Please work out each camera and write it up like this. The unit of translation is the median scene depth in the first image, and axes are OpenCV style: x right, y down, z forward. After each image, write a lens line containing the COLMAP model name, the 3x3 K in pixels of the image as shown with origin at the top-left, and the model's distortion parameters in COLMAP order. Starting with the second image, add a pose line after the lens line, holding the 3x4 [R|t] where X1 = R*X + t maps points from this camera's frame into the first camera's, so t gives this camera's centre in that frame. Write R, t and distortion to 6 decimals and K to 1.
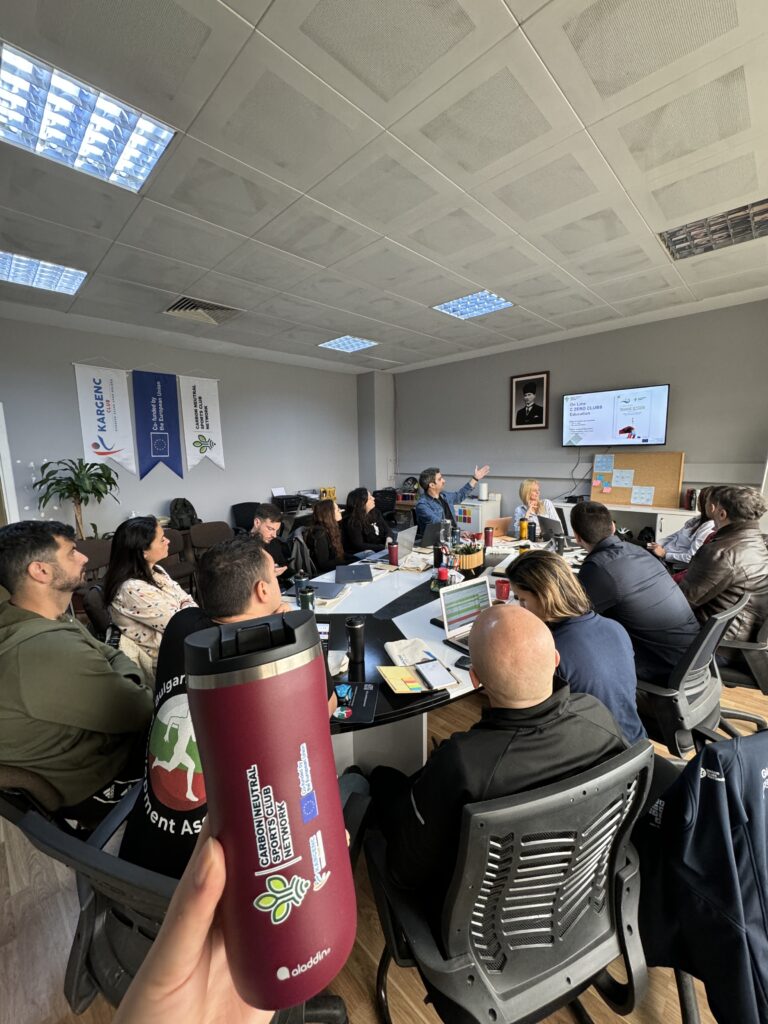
lens RADIAL K [[409.0, 0, 382.9], [0, 409.0, 510.5], [0, 0, 1]] dist [0.003046, 0.001282]
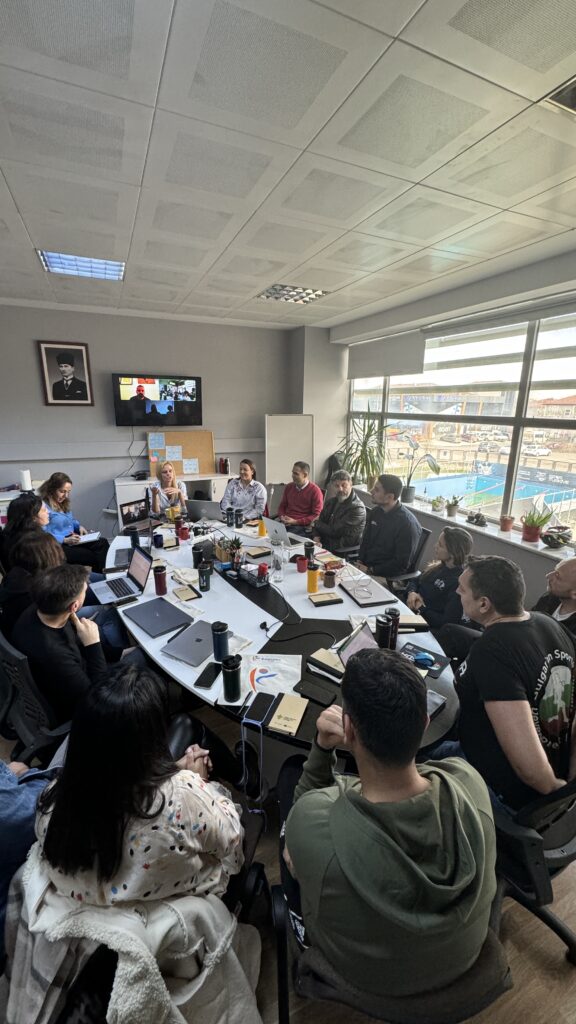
lens RADIAL K [[414.2, 0, 286.8], [0, 414.2, 508.1], [0, 0, 1]] dist [0.000047, 0.000035]
pose [[0.364030, -0.205080, 0.908529, -0.406317], [0.111435, 0.978041, 0.176121, -0.097818], [-0.924697, 0.037128, 0.378889, 0.256511]]
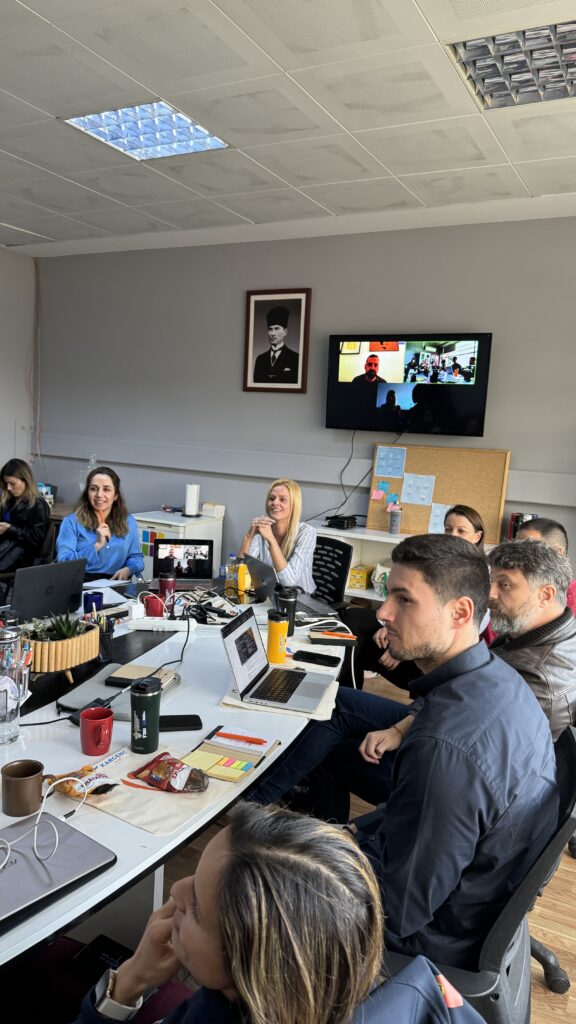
lens RADIAL K [[721.1, 0, 283.9], [0, 721.1, 515.4], [0, 0, 1]] dist [0.064595, -0.053408]
pose [[0.959647, 0.042002, 0.278052, 0.123310], [-0.038269, 0.999090, -0.018841, -0.015556], [-0.278590, 0.007439, 0.960381, 0.076061]]
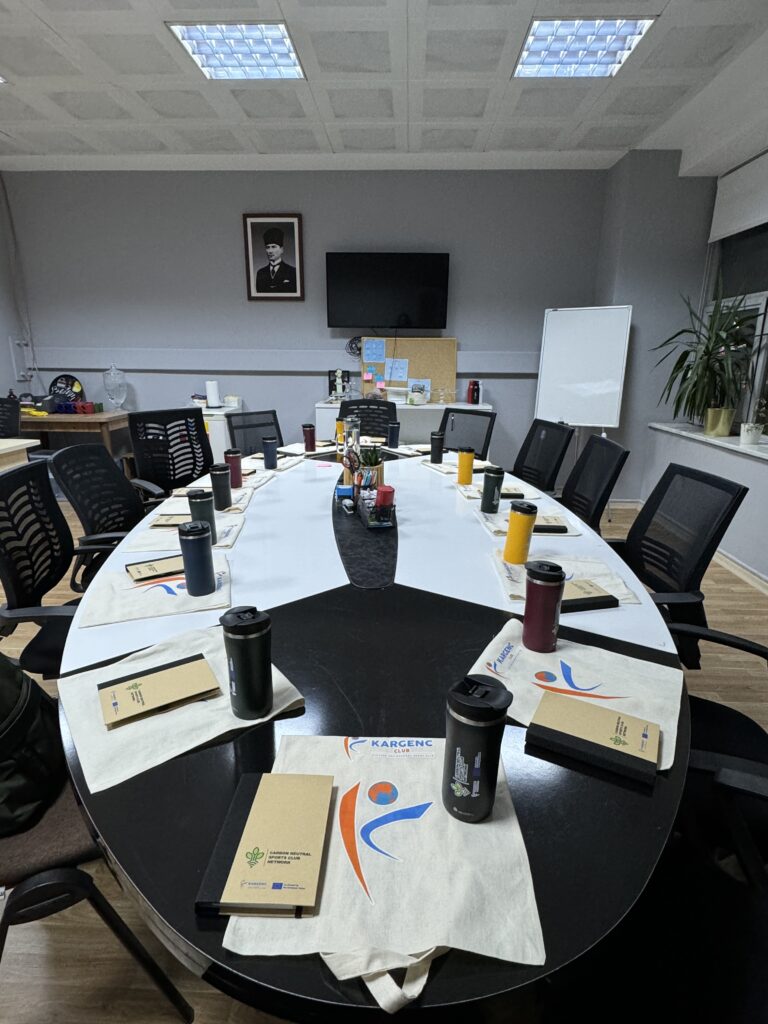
lens RADIAL K [[535.6, 0, 382.0], [0, 535.6, 507.4], [0, 0, 1]] dist [-0.007254, 0.001983]
pose [[0.740587, -0.154340, 0.653995, -0.183716], [0.070537, 0.985744, 0.152755, 0.026625], [-0.668248, -0.066998, 0.740916, 0.217783]]
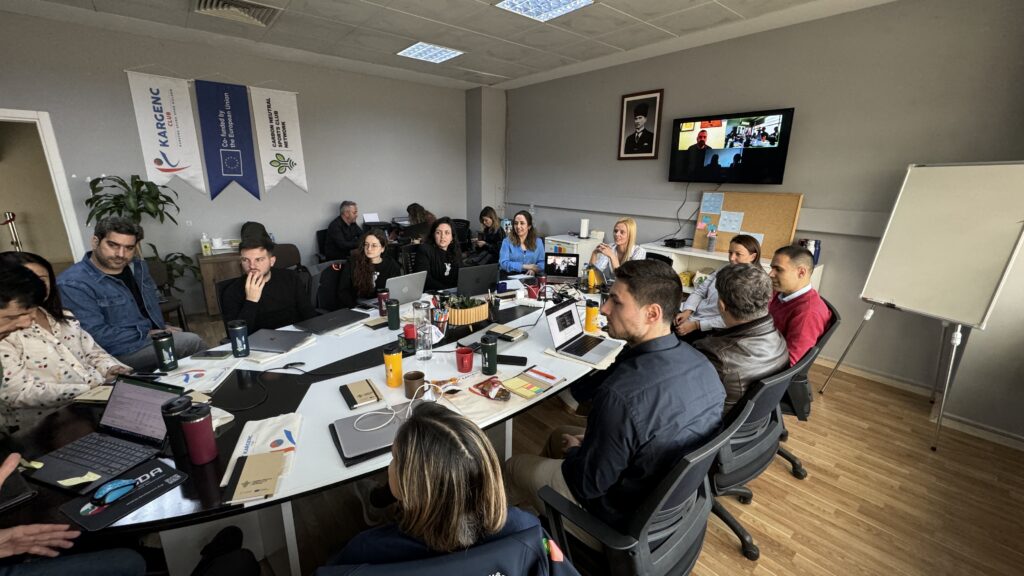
lens RADIAL K [[414.2, 0, 511.5], [0, 414.2, 284.7], [0, 0, 1]] dist [0.000047, 0.000035]
pose [[0.994286, 0.060200, -0.088158, 0.215355], [-0.049696, 0.991906, 0.116841, -0.026859], [0.094478, -0.111792, 0.989230, 0.087839]]
